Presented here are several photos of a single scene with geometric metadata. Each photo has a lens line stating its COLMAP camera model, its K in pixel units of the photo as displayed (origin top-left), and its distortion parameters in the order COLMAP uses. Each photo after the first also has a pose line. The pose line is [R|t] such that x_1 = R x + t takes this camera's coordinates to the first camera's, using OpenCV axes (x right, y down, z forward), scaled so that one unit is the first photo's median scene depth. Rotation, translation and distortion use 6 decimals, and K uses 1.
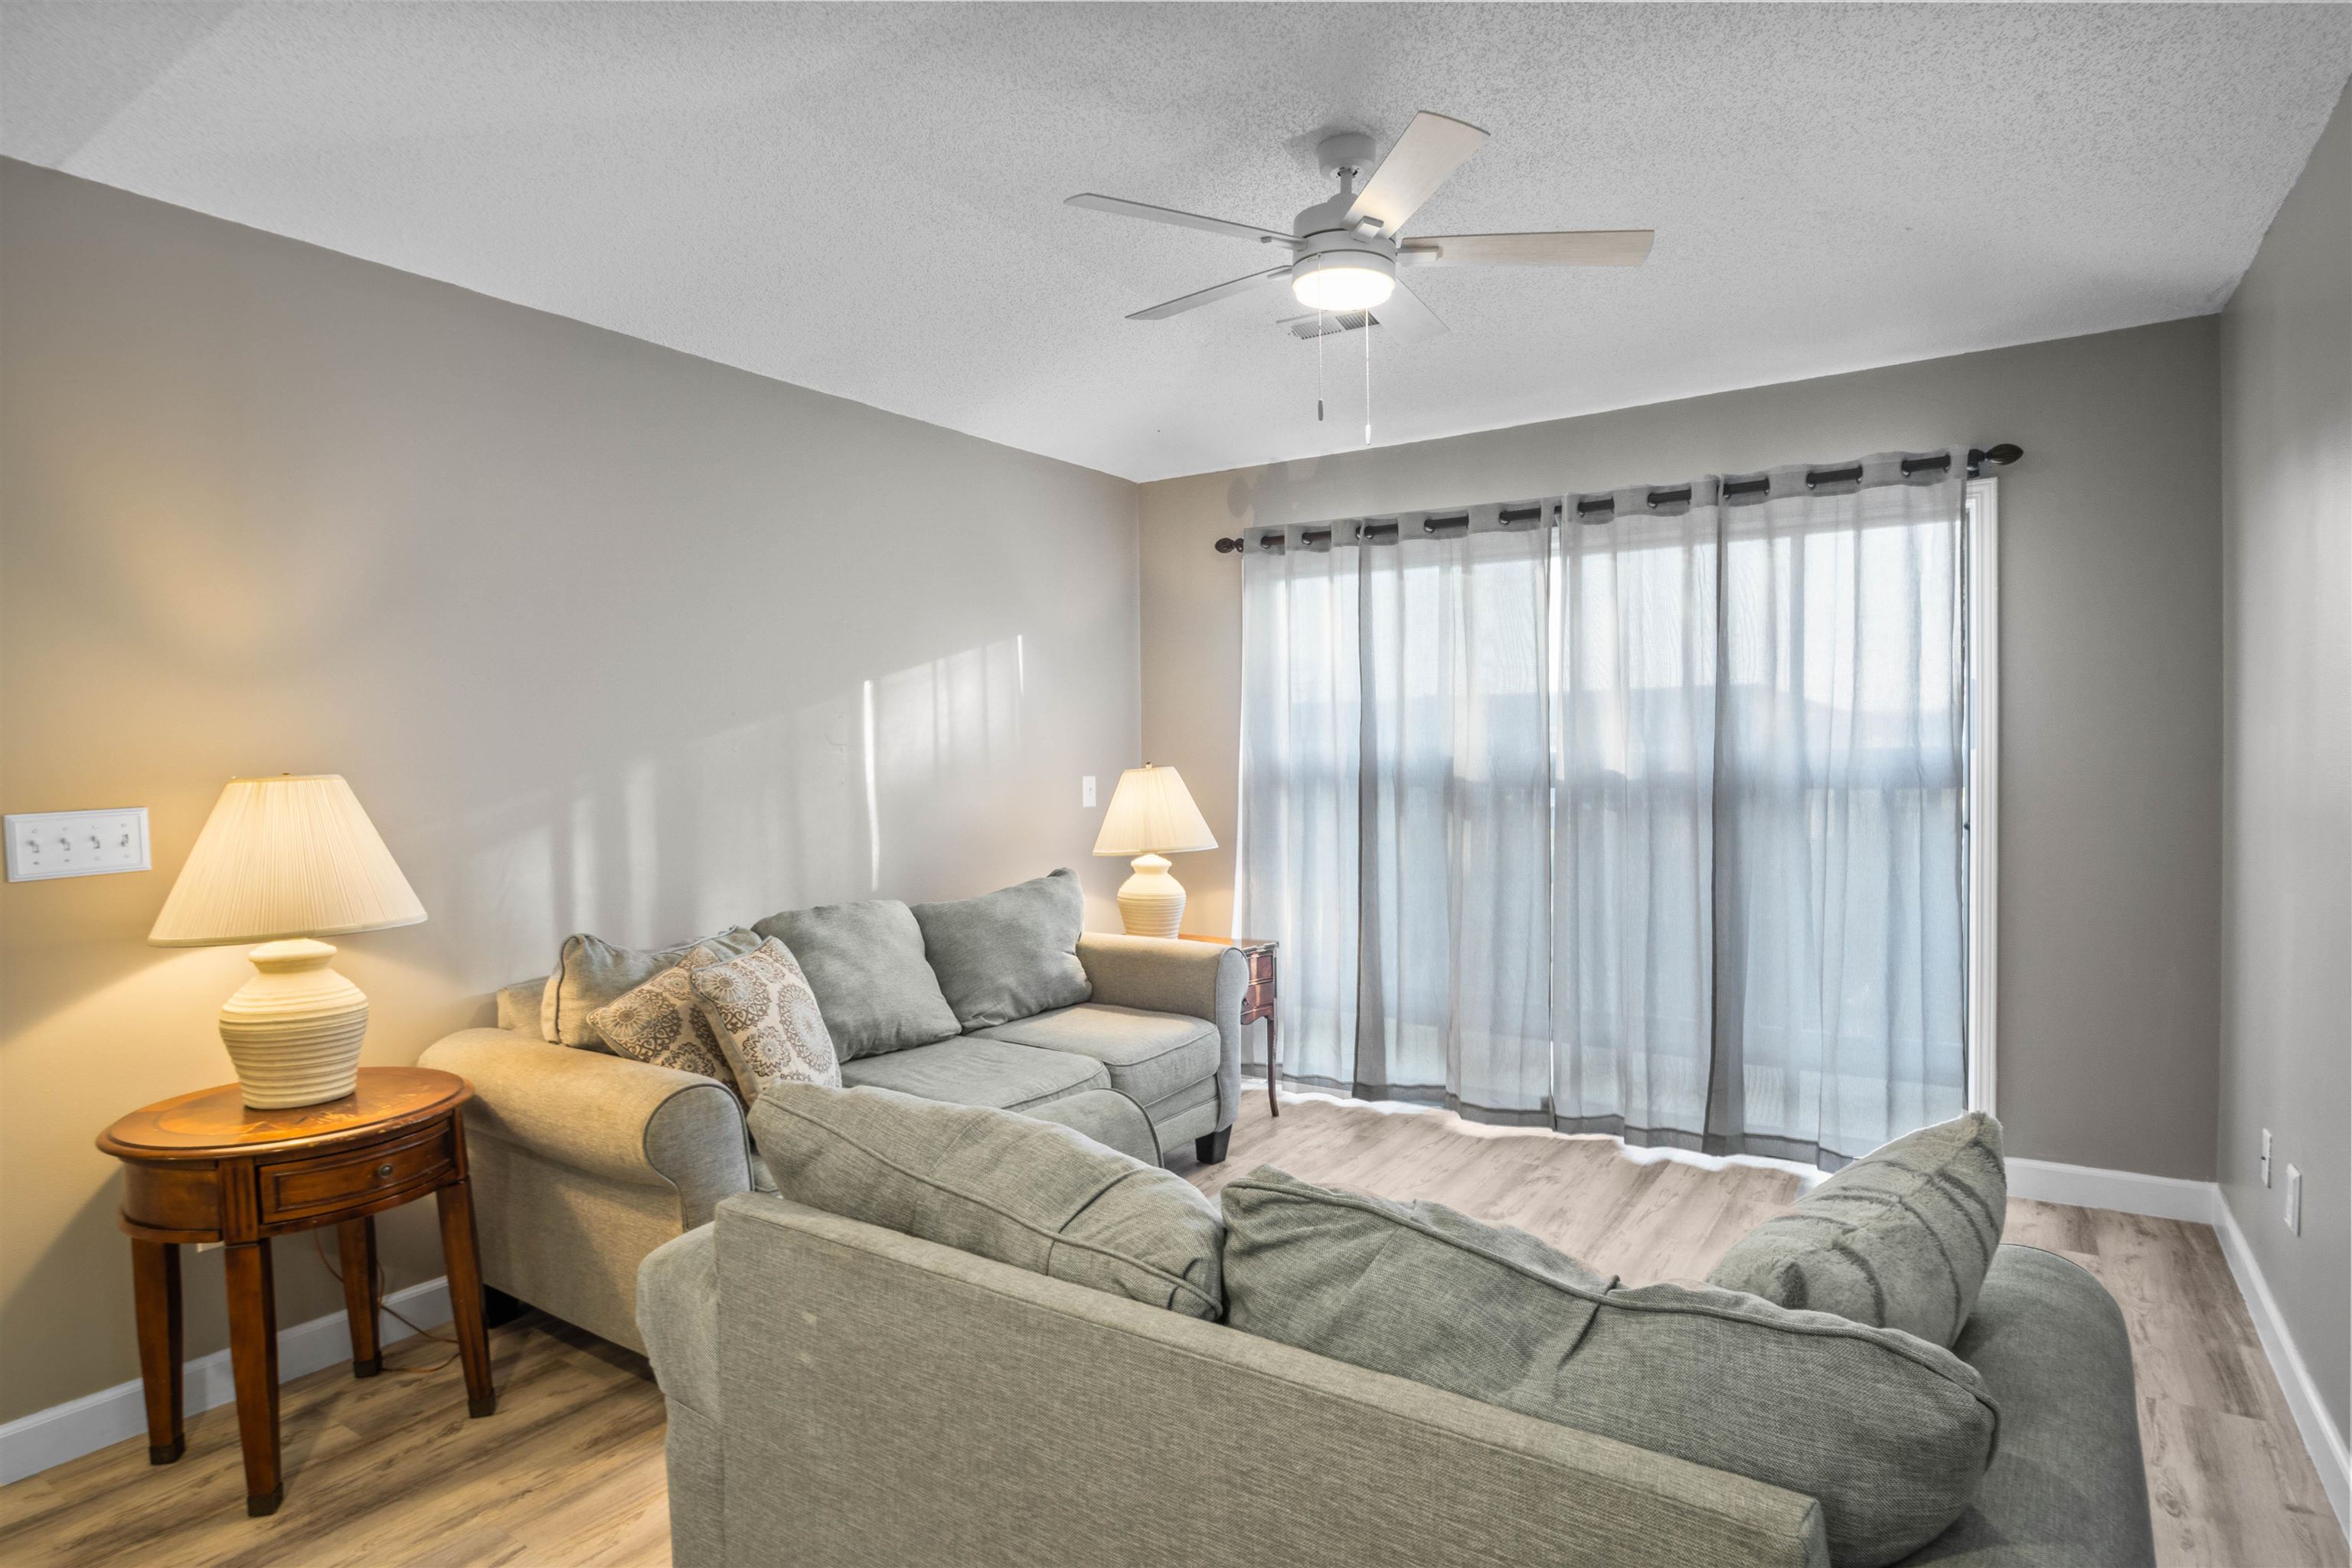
lens RADIAL K [[1298.0, 0, 1160.7], [0, 1298.0, 761.0], [0, 0, 1]] dist [-0.012946, 0.003709]
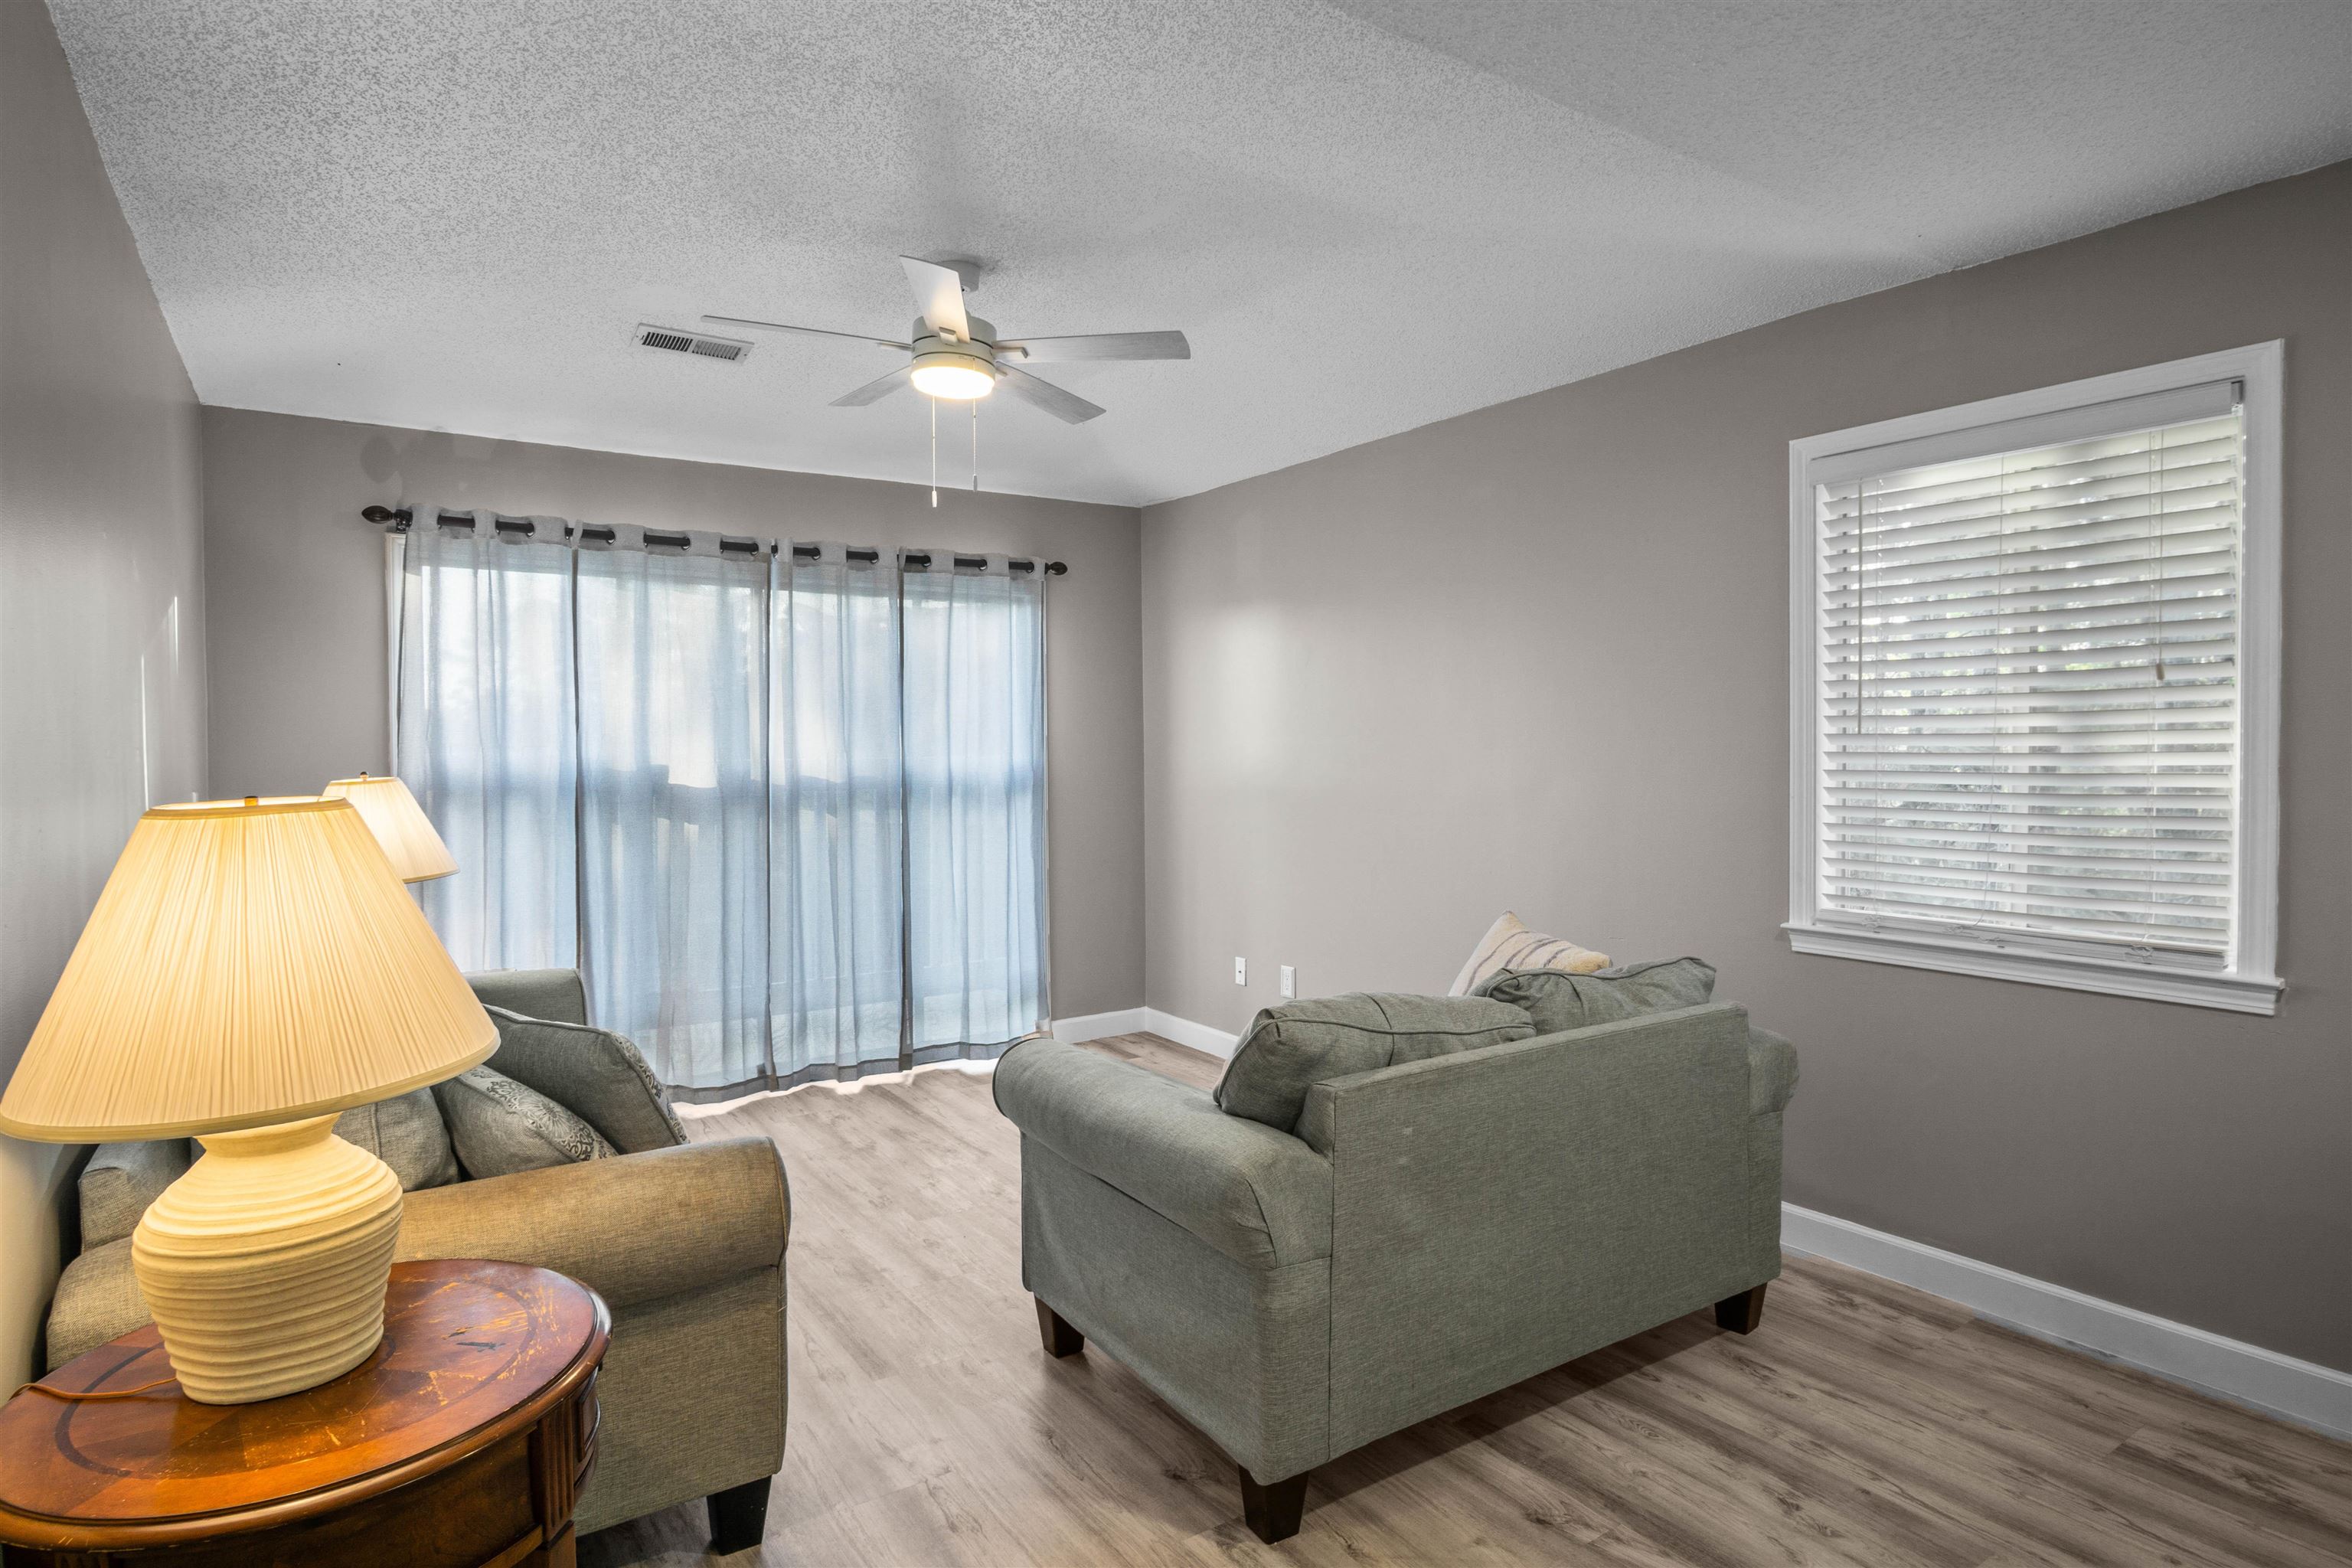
lens RADIAL K [[1232.6, 0, 1162.4], [0, 1232.6, 798.8], [0, 0, 1]] dist [-0.004069, -0.001669]
pose [[0.394282, -0.018285, 0.918808, -0.575355], [0.017256, 0.999773, 0.012492, 0.019976], [-0.918828, 0.010929, 0.394508, 0.260390]]
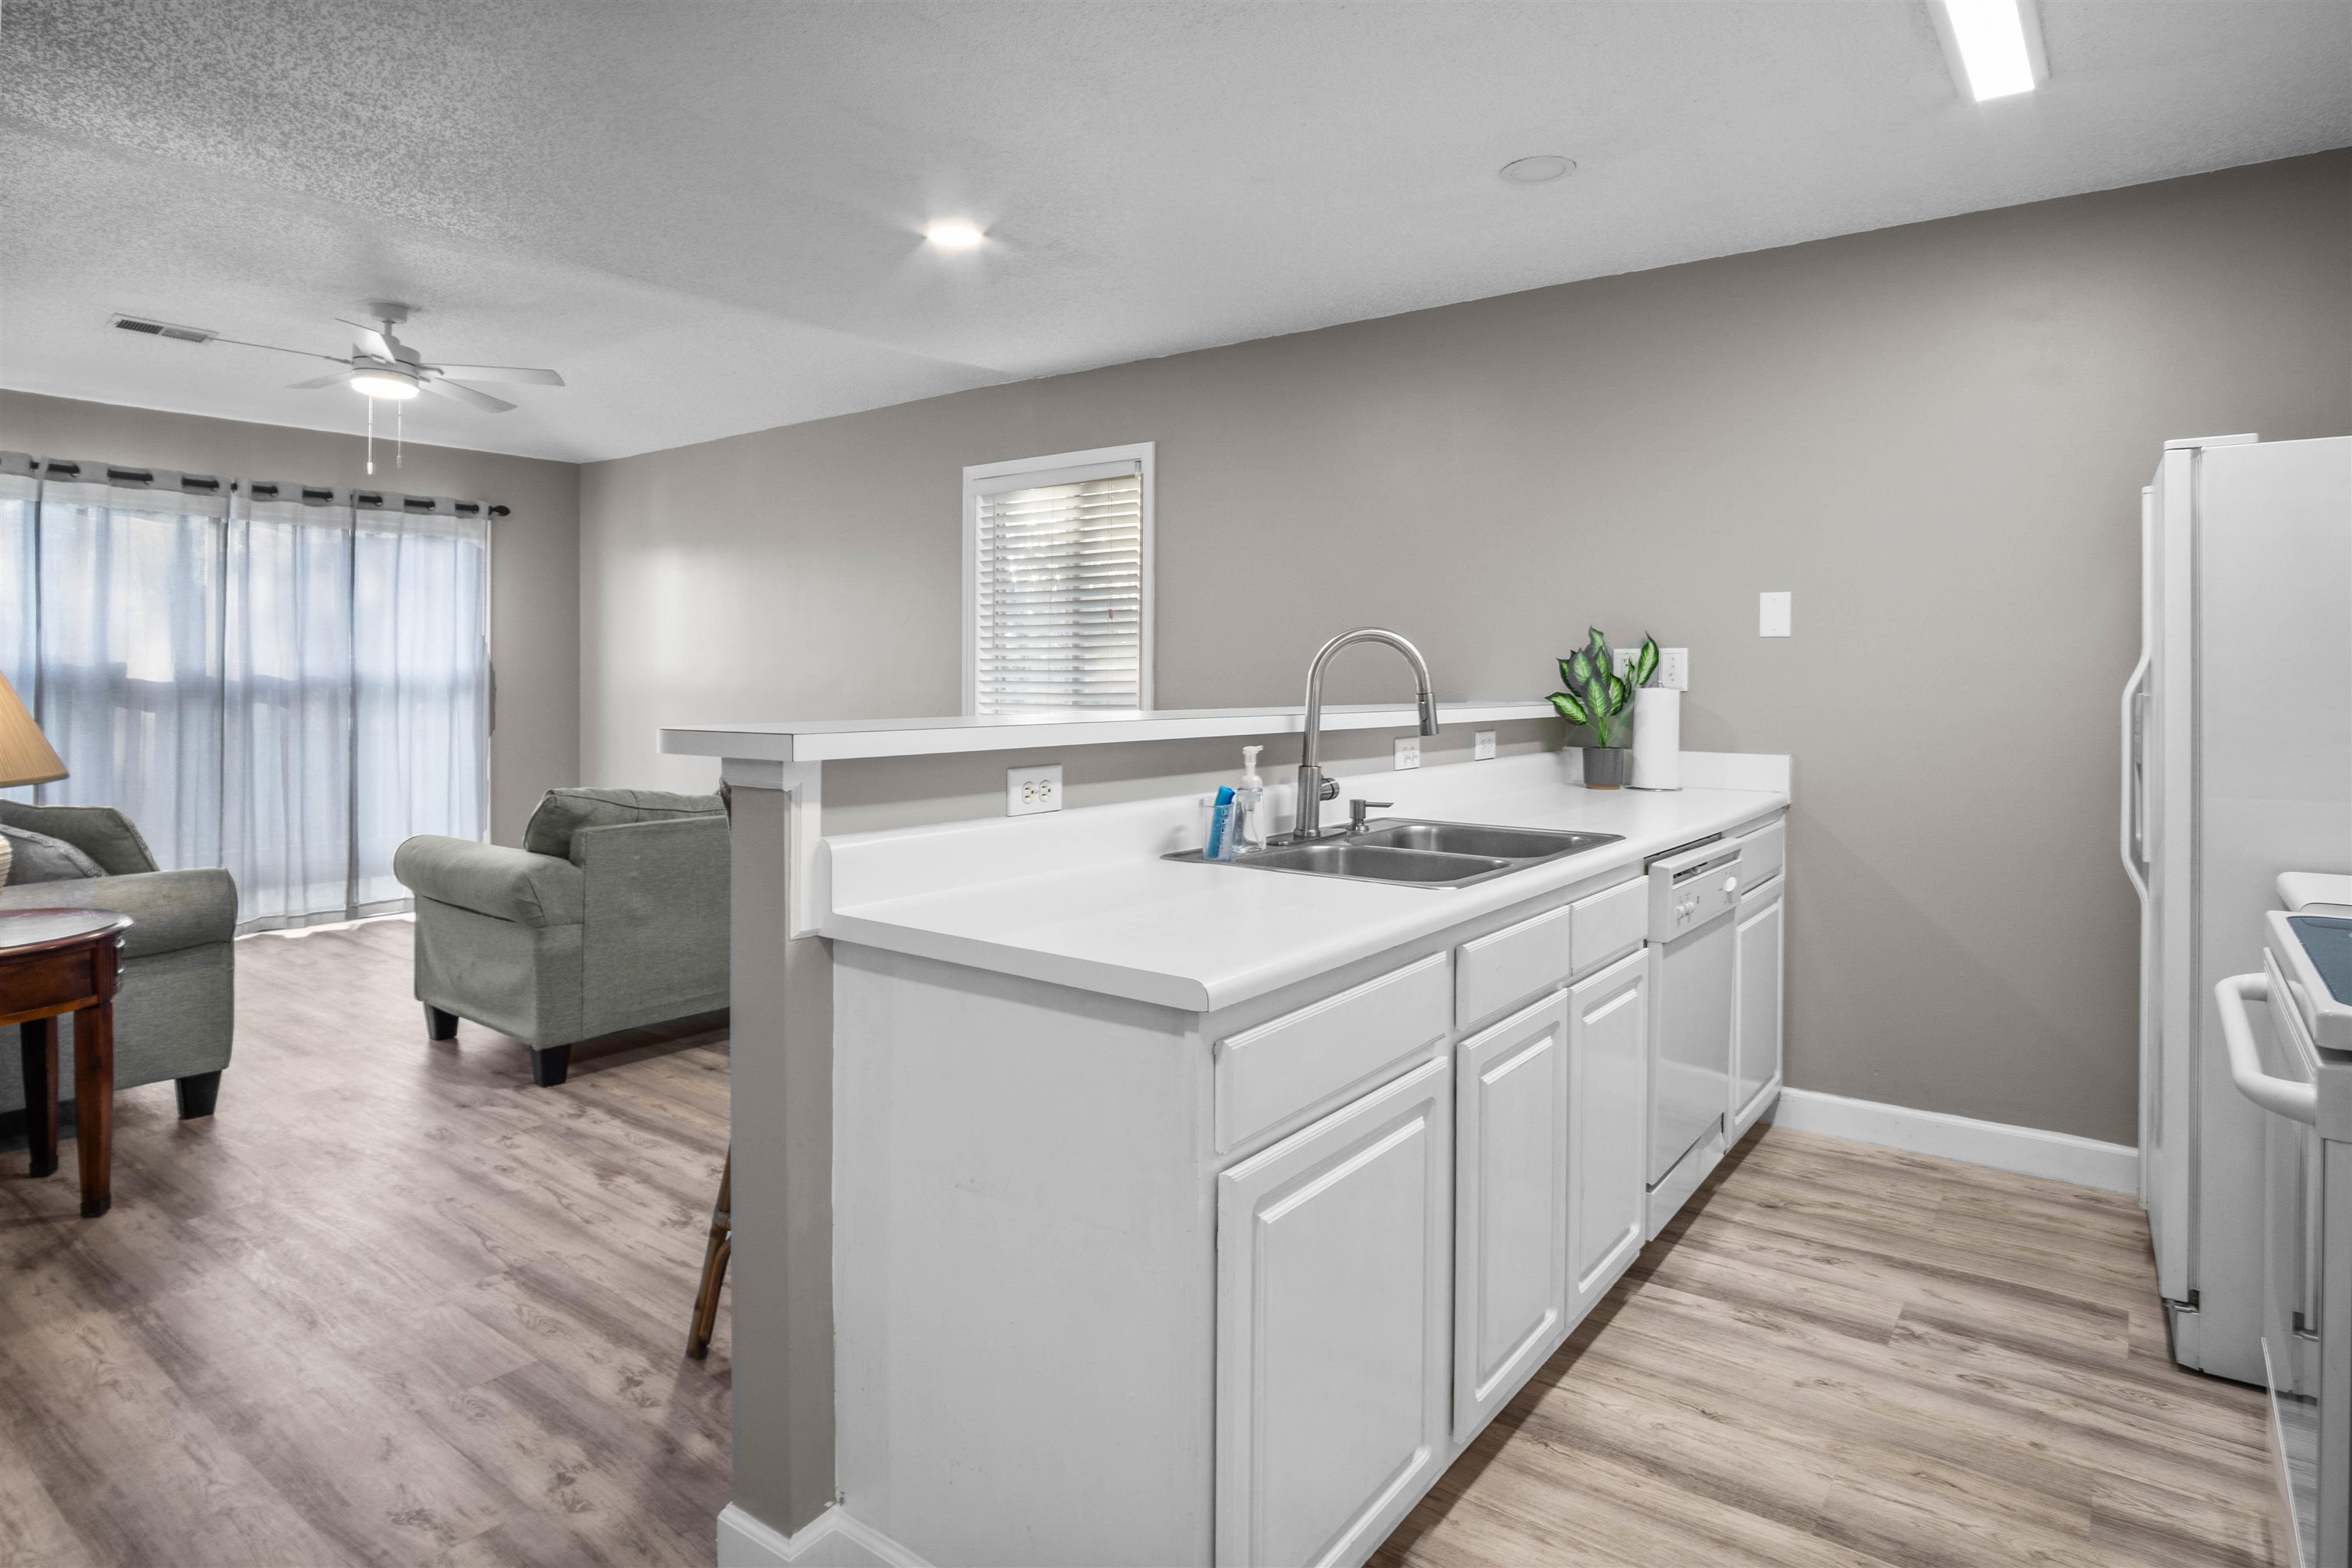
lens RADIAL K [[1298.0, 0, 1145.0], [0, 1298.0, 697.2], [0, 0, 1]] dist [-0.012946, 0.003709]
pose [[0.091689, 0.010639, 0.995731, -0.998787], [0.014017, 0.999830, -0.011974, 0.063563], [-0.995689, 0.015055, 0.091525, -0.099444]]
